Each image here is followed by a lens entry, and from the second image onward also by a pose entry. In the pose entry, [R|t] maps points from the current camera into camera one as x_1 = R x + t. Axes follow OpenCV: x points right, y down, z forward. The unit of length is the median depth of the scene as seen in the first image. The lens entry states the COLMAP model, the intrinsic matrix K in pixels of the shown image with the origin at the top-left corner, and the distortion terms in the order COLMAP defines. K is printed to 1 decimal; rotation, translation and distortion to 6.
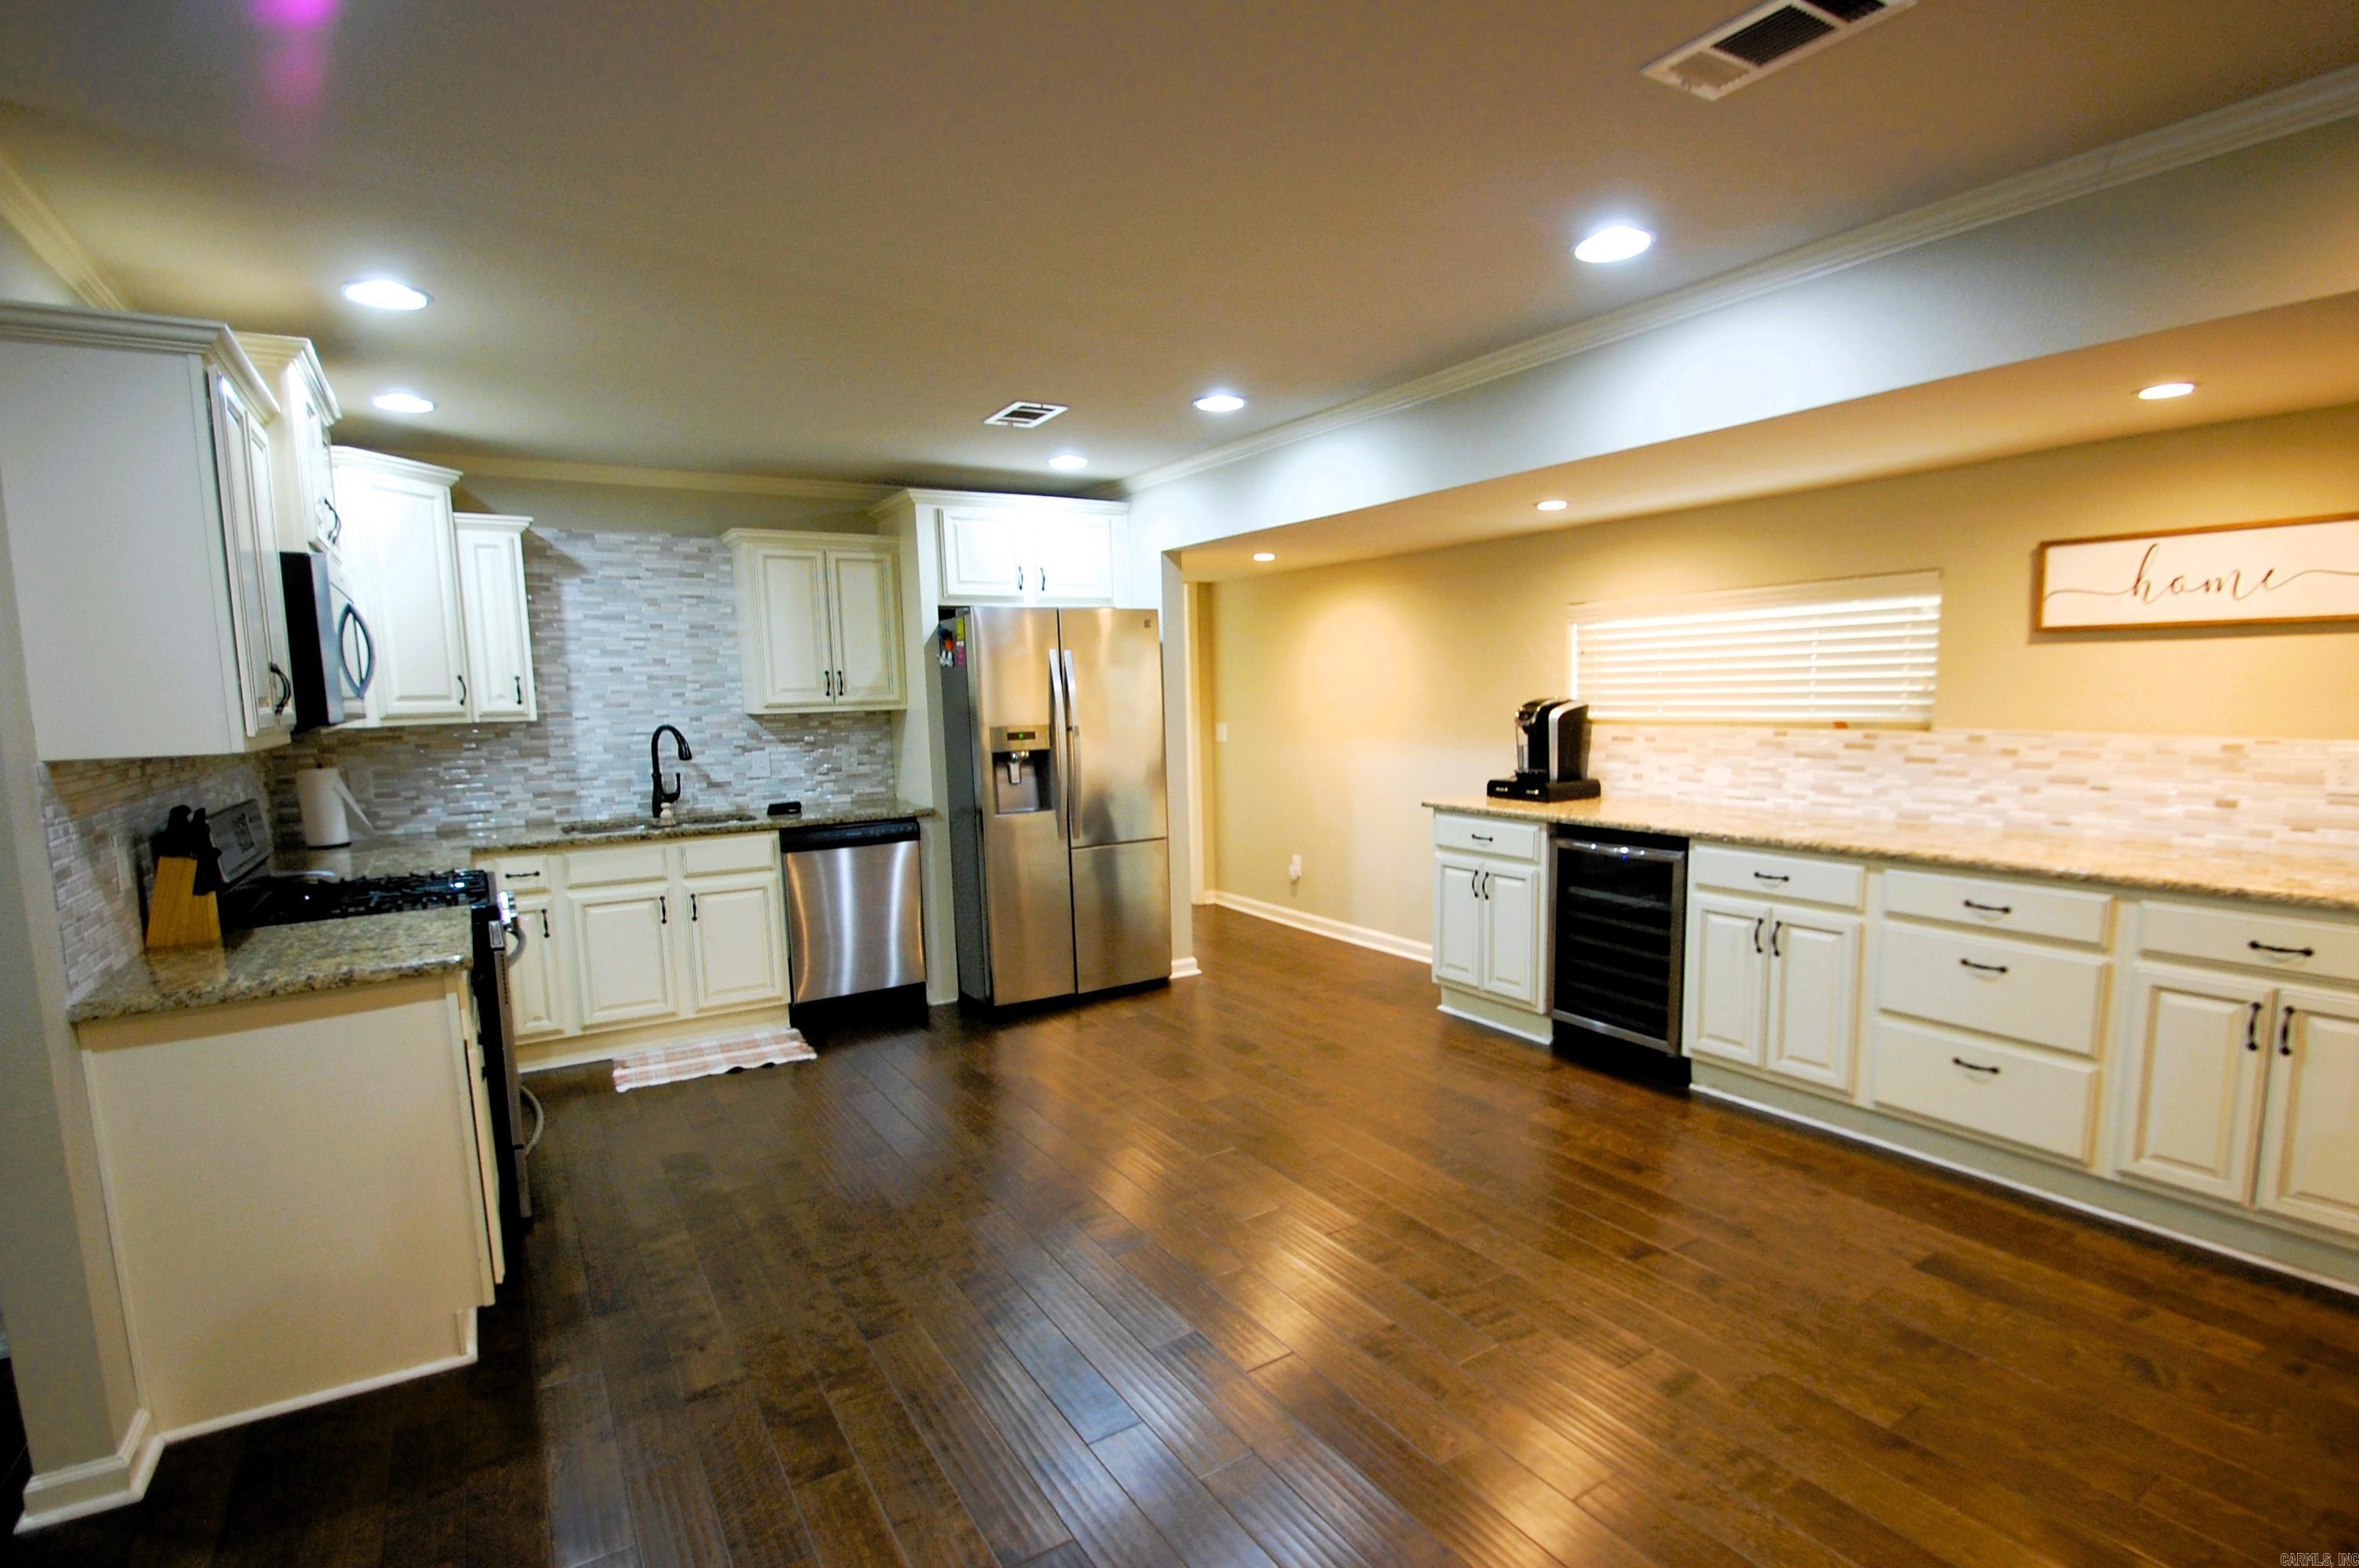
lens RADIAL K [[1097.4, 0, 1174.7], [0, 1097.4, 841.6], [0, 0, 1]] dist [-0.016939, -0.005064]
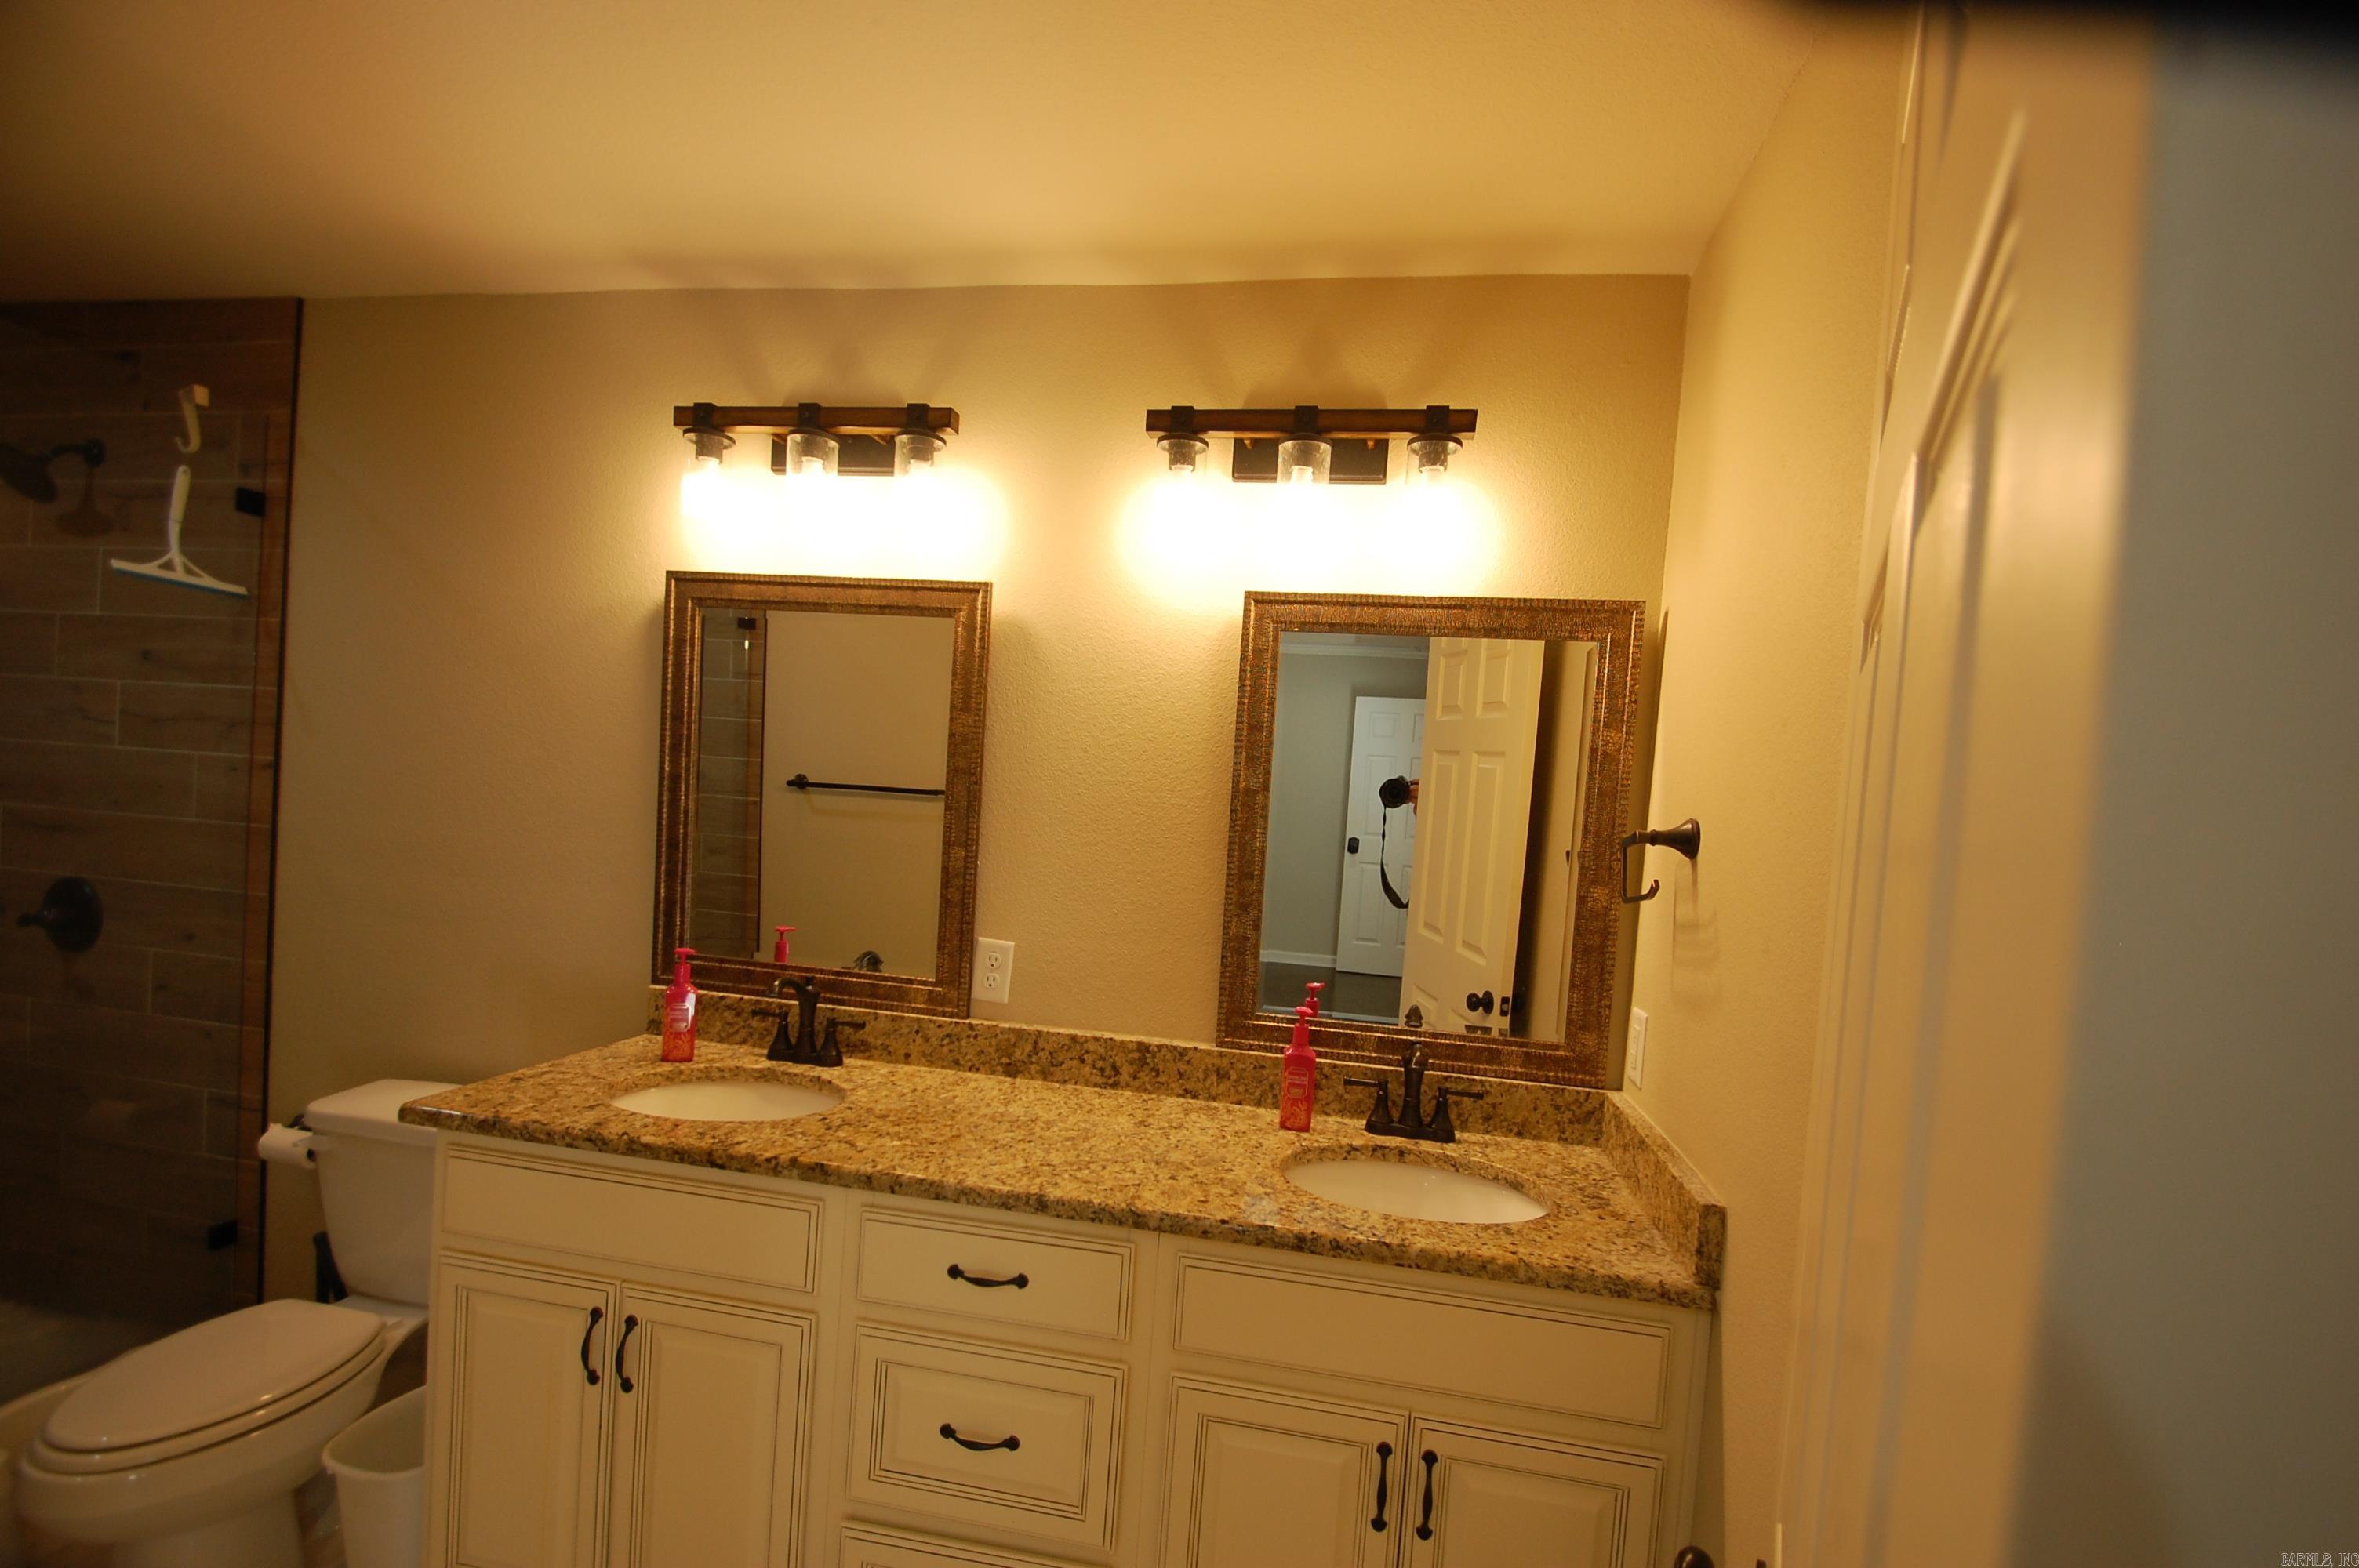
lens RADIAL K [[1028.9, 0, 1169.8], [0, 1028.9, 843.7], [0, 0, 1]] dist [-0.006884, -0.002722]
pose [[0.679934, 0.048483, 0.731668, 0.506188], [0.008553, 0.997219, -0.074029, -0.133171], [-0.733223, 0.056593, 0.677629, 0.687008]]
